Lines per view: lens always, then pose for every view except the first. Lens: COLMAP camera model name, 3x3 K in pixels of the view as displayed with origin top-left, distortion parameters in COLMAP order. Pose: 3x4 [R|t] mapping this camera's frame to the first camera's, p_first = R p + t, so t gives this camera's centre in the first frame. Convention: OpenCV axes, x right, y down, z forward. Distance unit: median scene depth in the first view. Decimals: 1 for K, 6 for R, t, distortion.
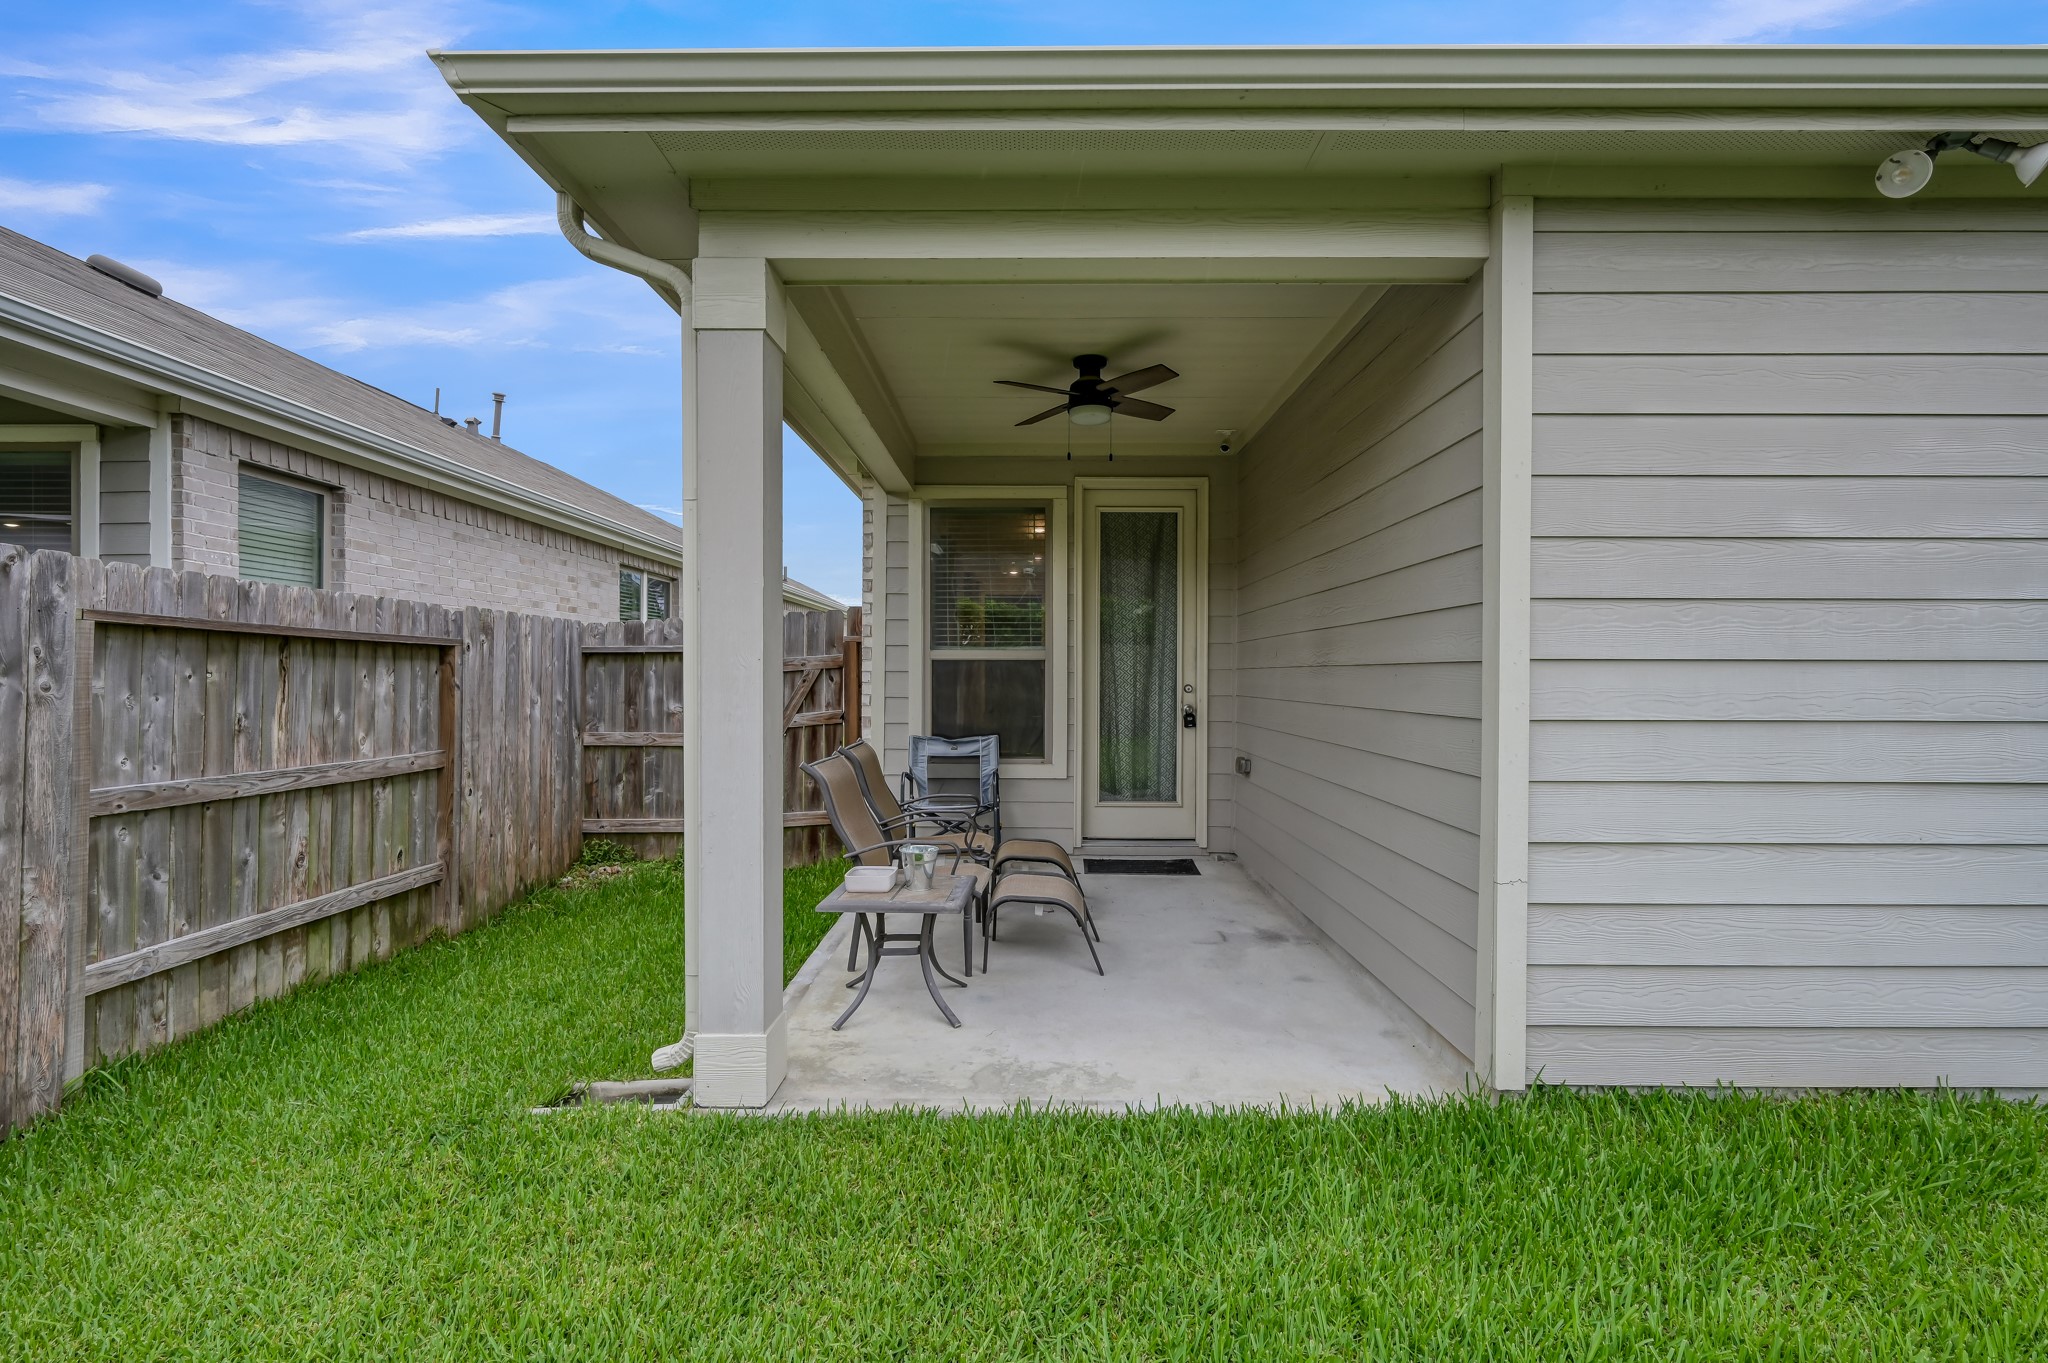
lens RADIAL K [[963.6, 0, 1024.0], [0, 963.6, 681.5], [0, 0, 1]] dist [-0.001387, -0.000088]
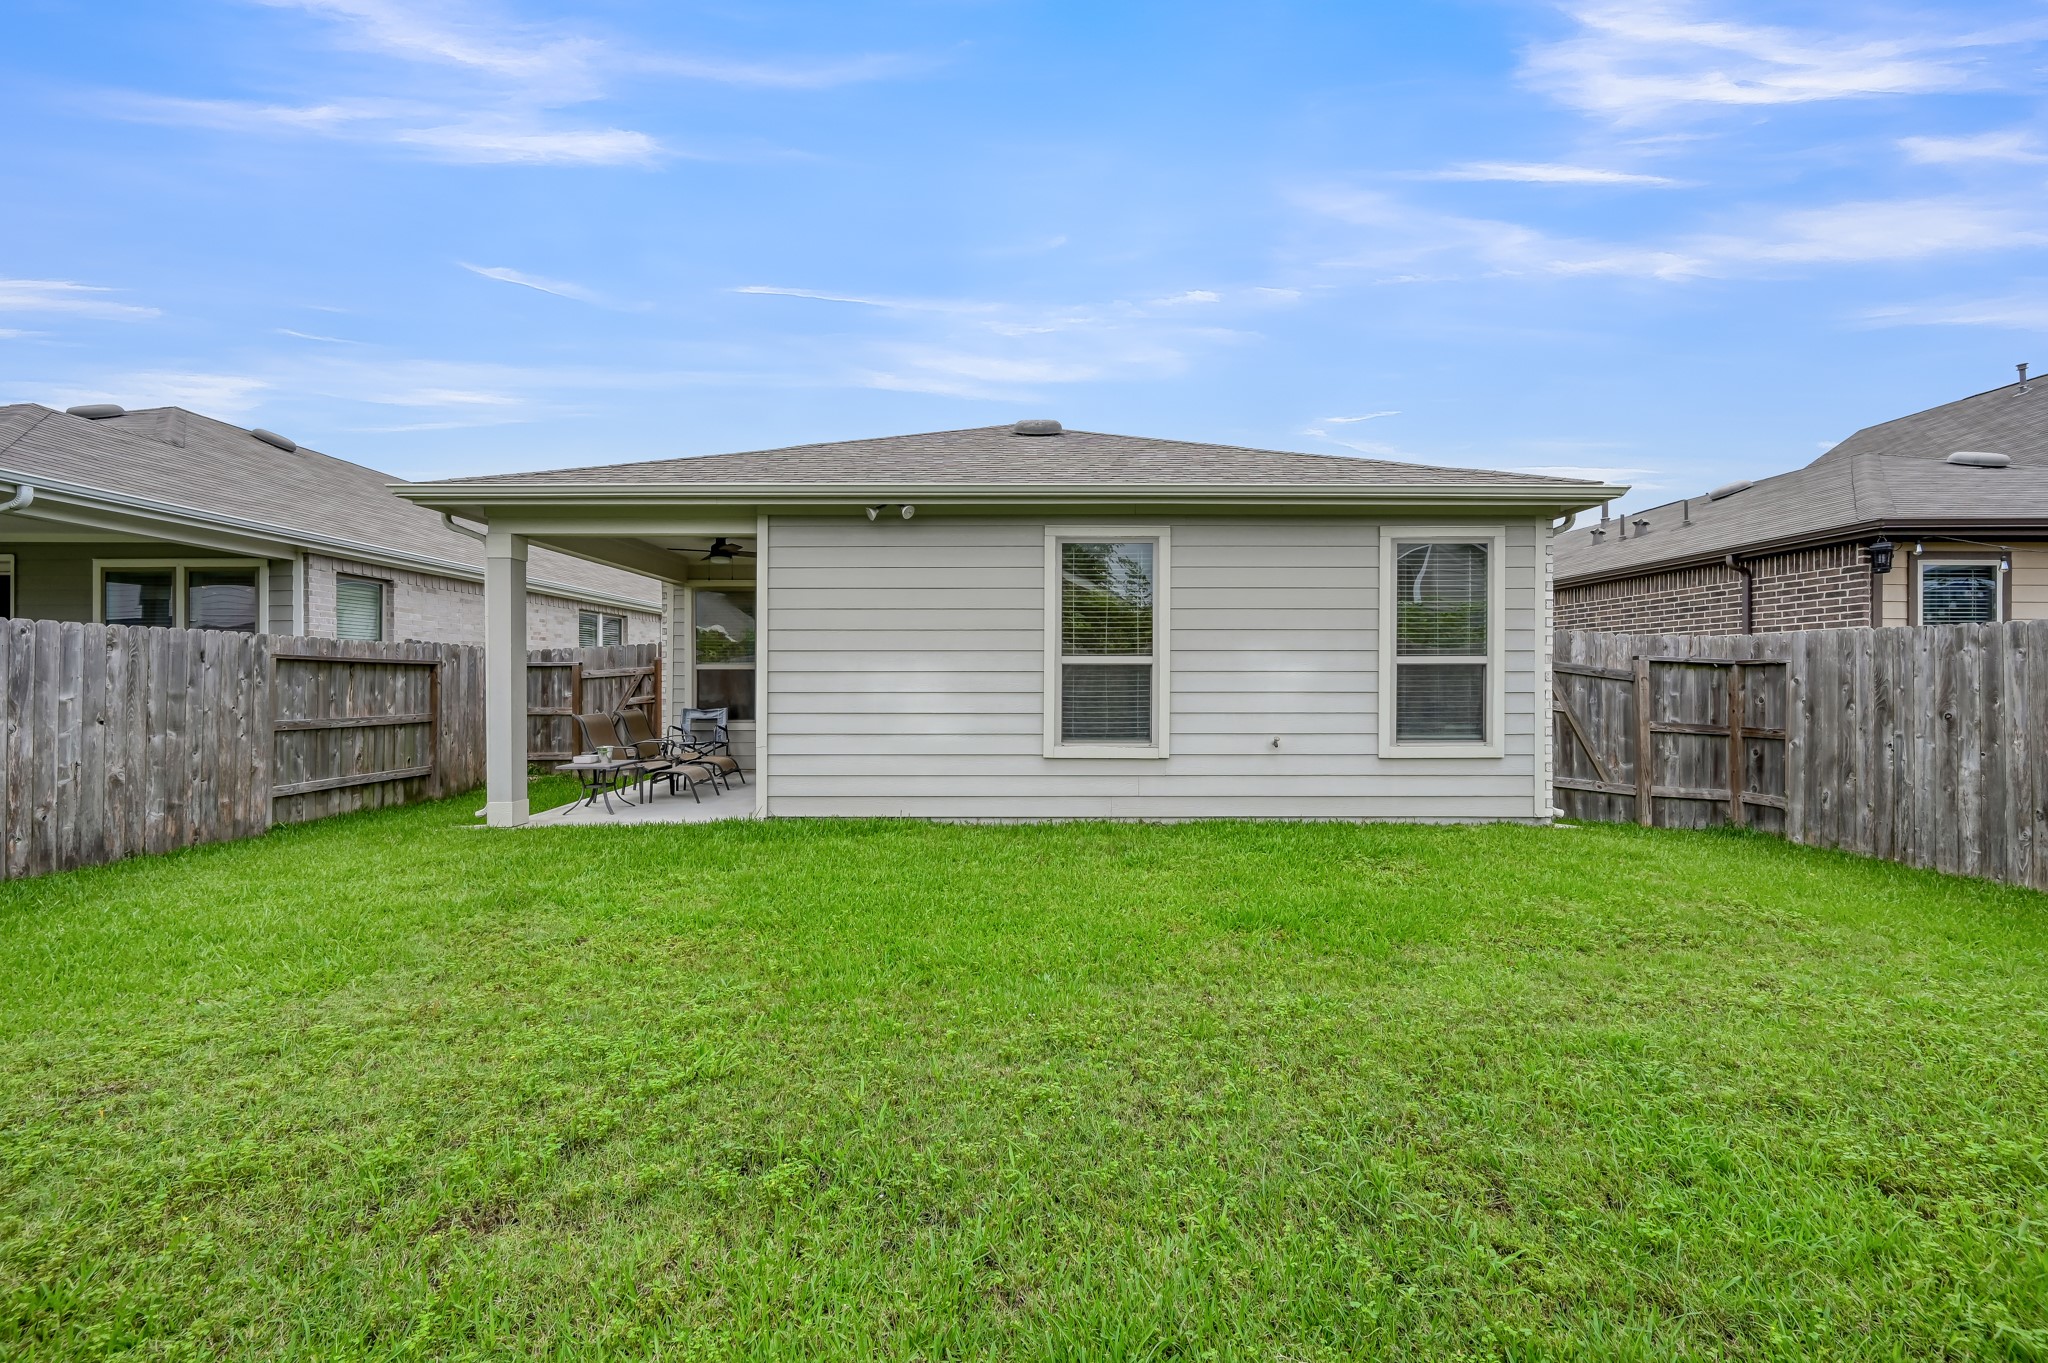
lens RADIAL K [[804.4, 0, 1024.1], [0, 804.4, 680.1], [0, 0, 1]] dist [-0.002562, 0.000550]
pose [[0.999951, -0.002283, 0.009683, 0.731260], [0.002310, 0.999993, -0.002853, 0.006737], [-0.009676, 0.002875, 0.999949, -0.837716]]
